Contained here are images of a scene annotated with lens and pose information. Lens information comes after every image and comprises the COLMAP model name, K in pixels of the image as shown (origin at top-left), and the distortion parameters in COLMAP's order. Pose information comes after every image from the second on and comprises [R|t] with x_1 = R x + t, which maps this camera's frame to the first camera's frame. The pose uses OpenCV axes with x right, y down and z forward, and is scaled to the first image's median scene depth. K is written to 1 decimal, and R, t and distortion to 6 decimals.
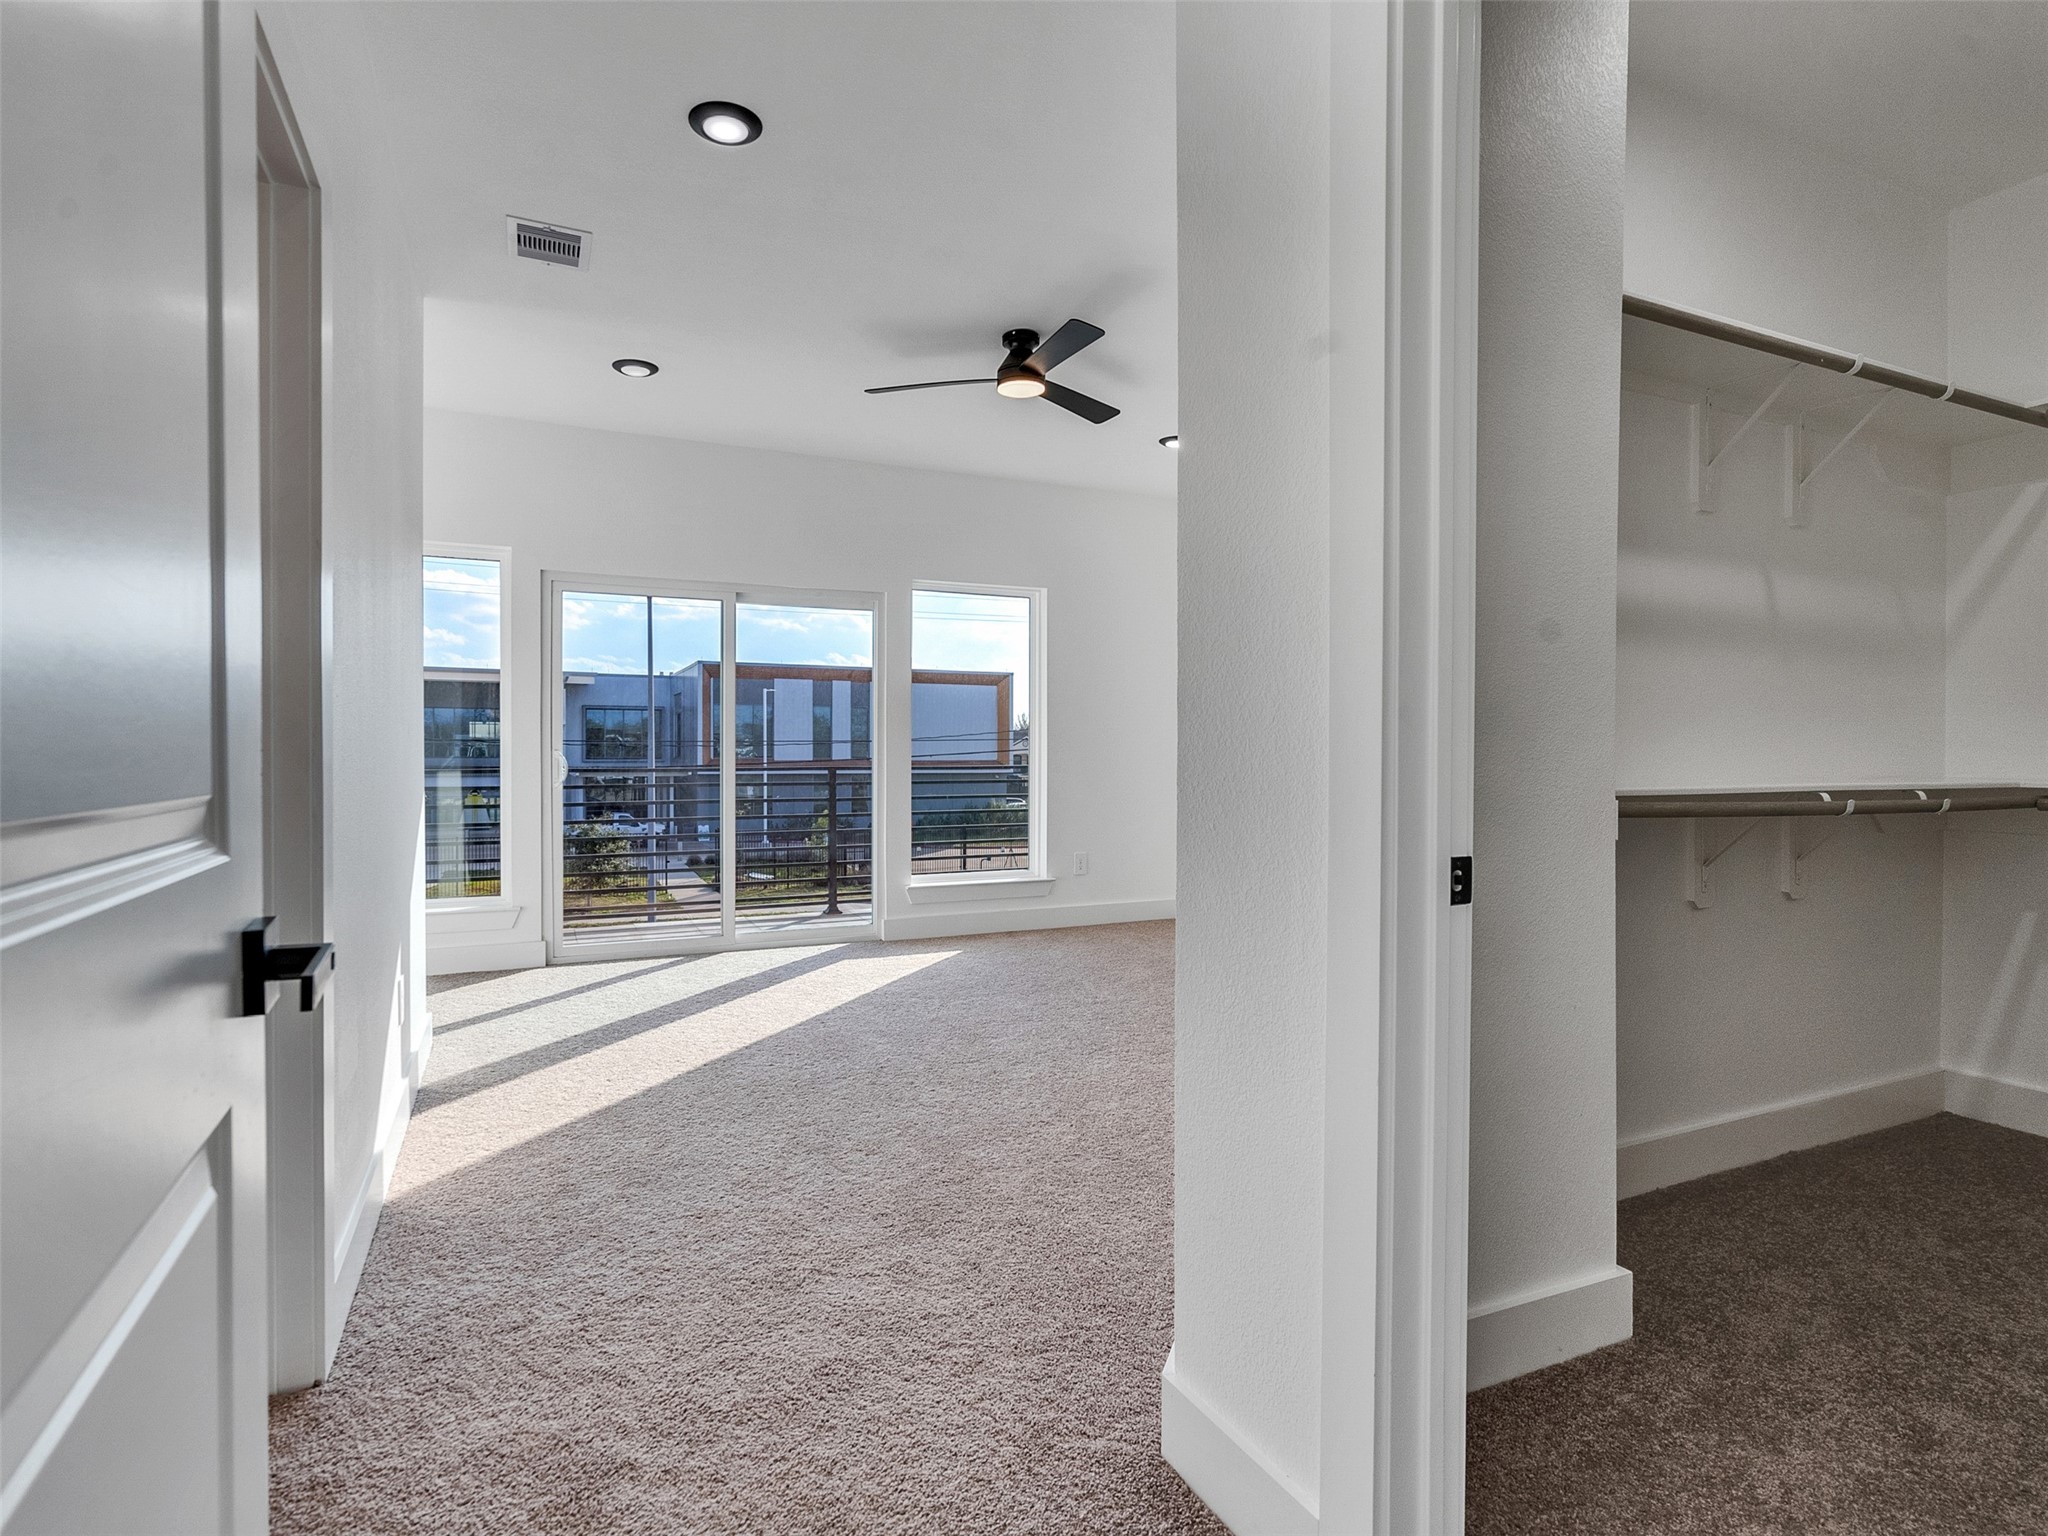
lens RADIAL K [[1046.7, 0, 1020.1], [0, 1046.7, 759.3], [0, 0, 1]] dist [0.003839, 0.001454]
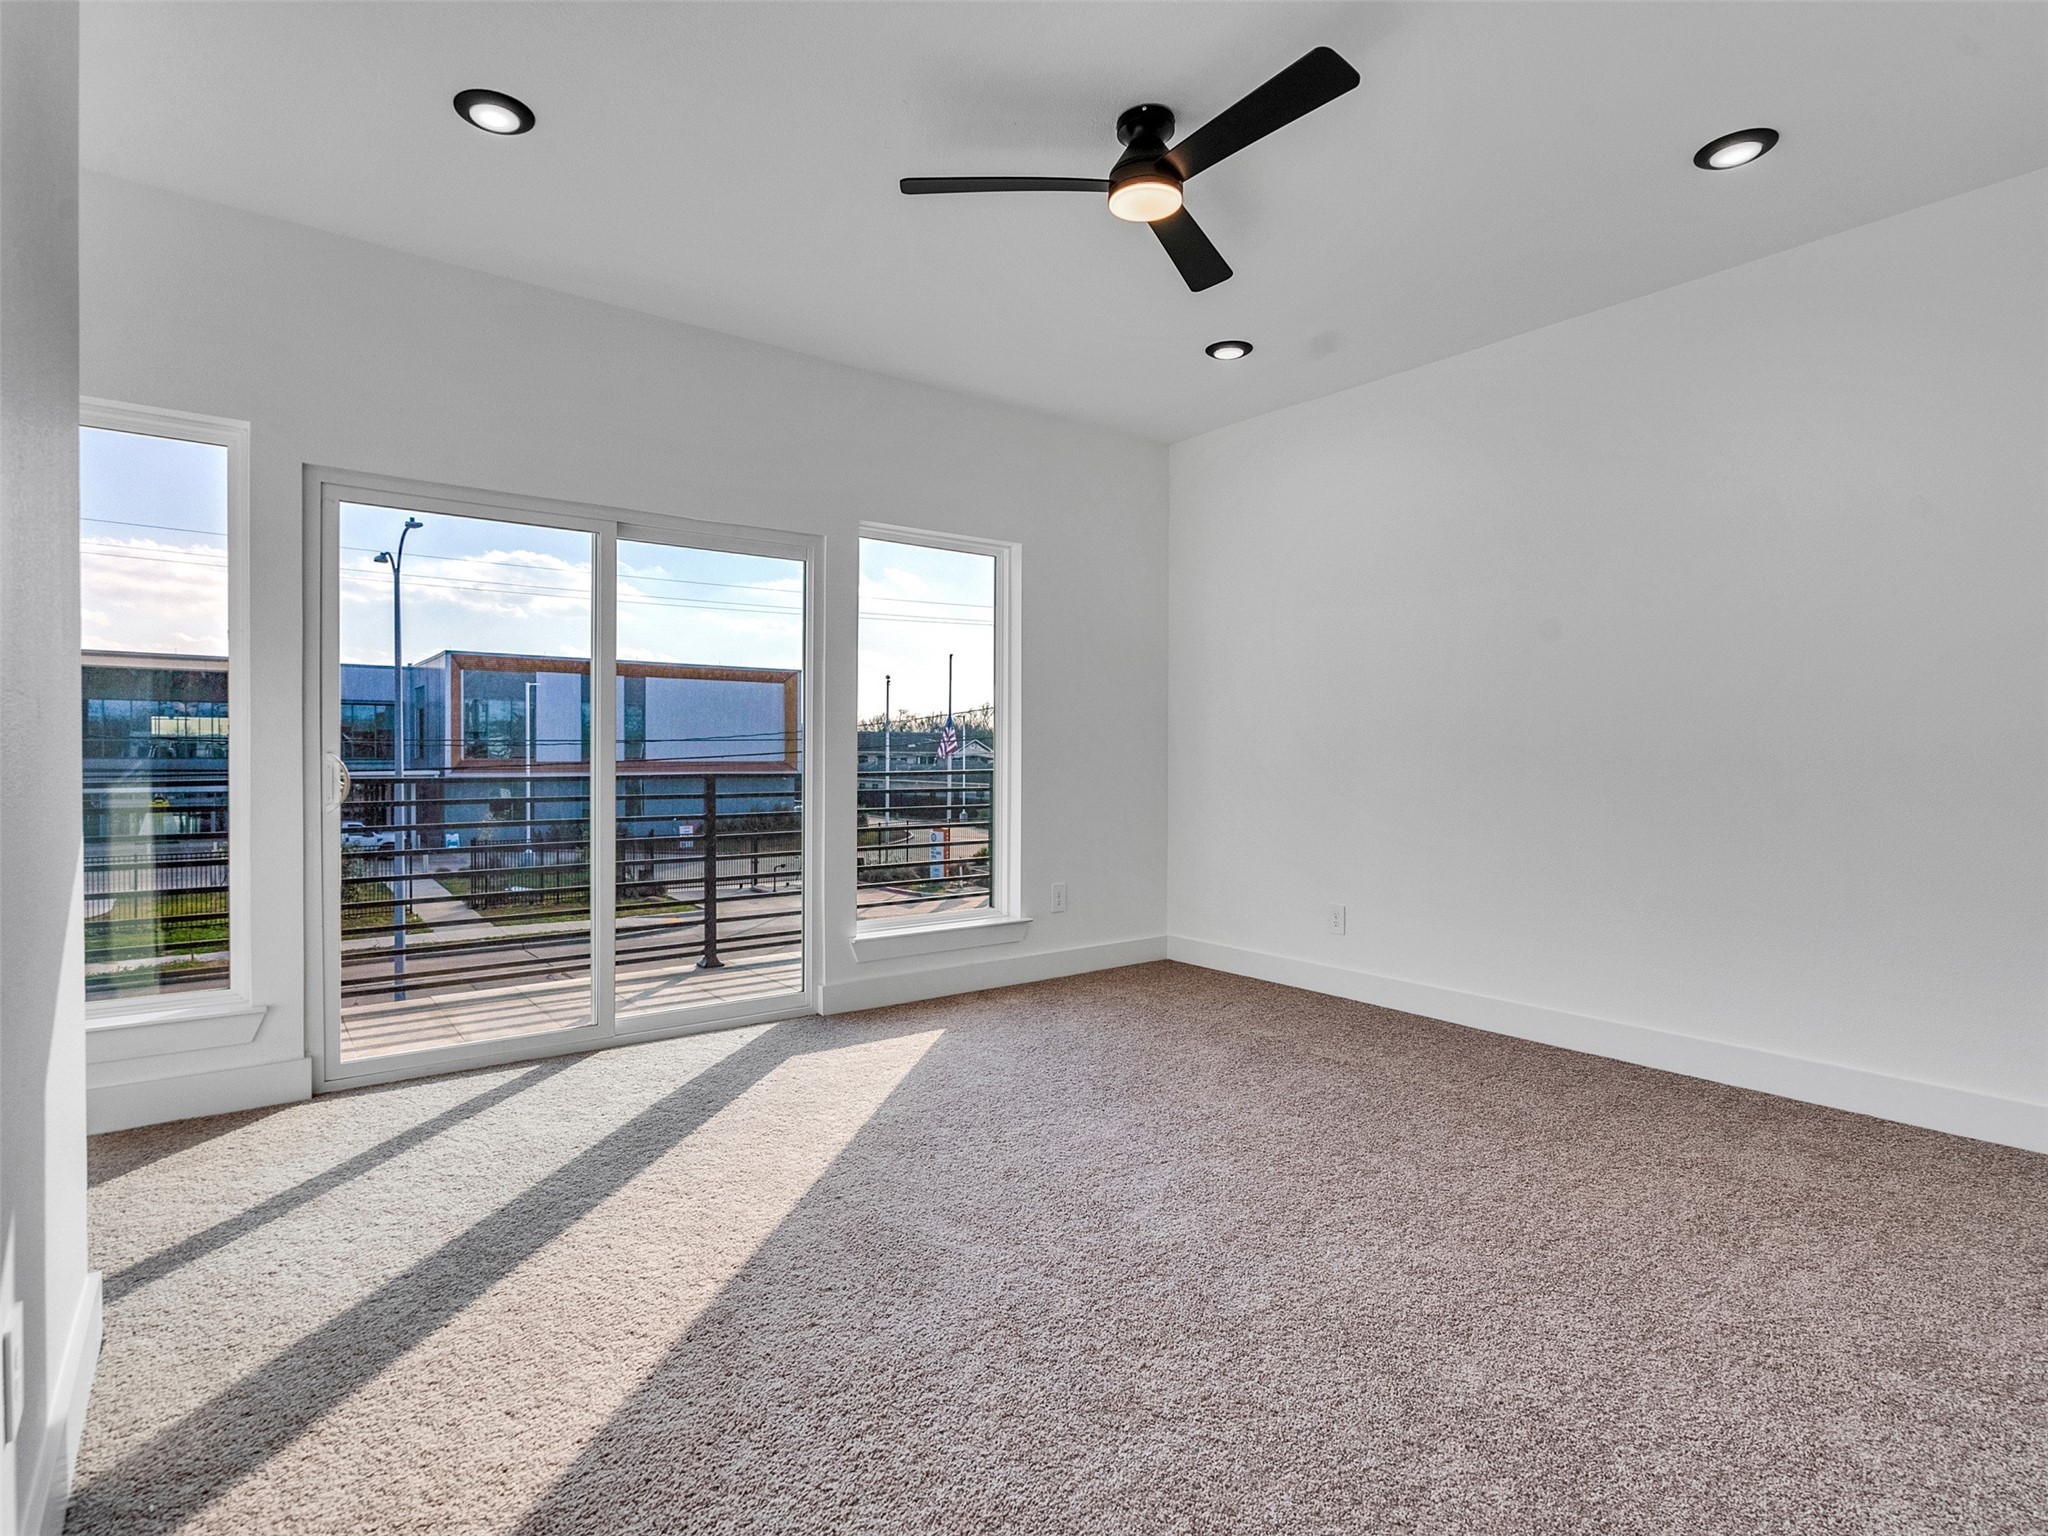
lens RADIAL K [[1046.7, 0, 1024.2], [0, 1046.7, 767.4], [0, 0, 1]] dist [0.003839, 0.001454]
pose [[0.977837, -0.001831, 0.209361, -0.144695], [0.000321, 0.999974, 0.007247, -0.004432], [-0.209369, -0.007019, 0.977811, 0.258274]]
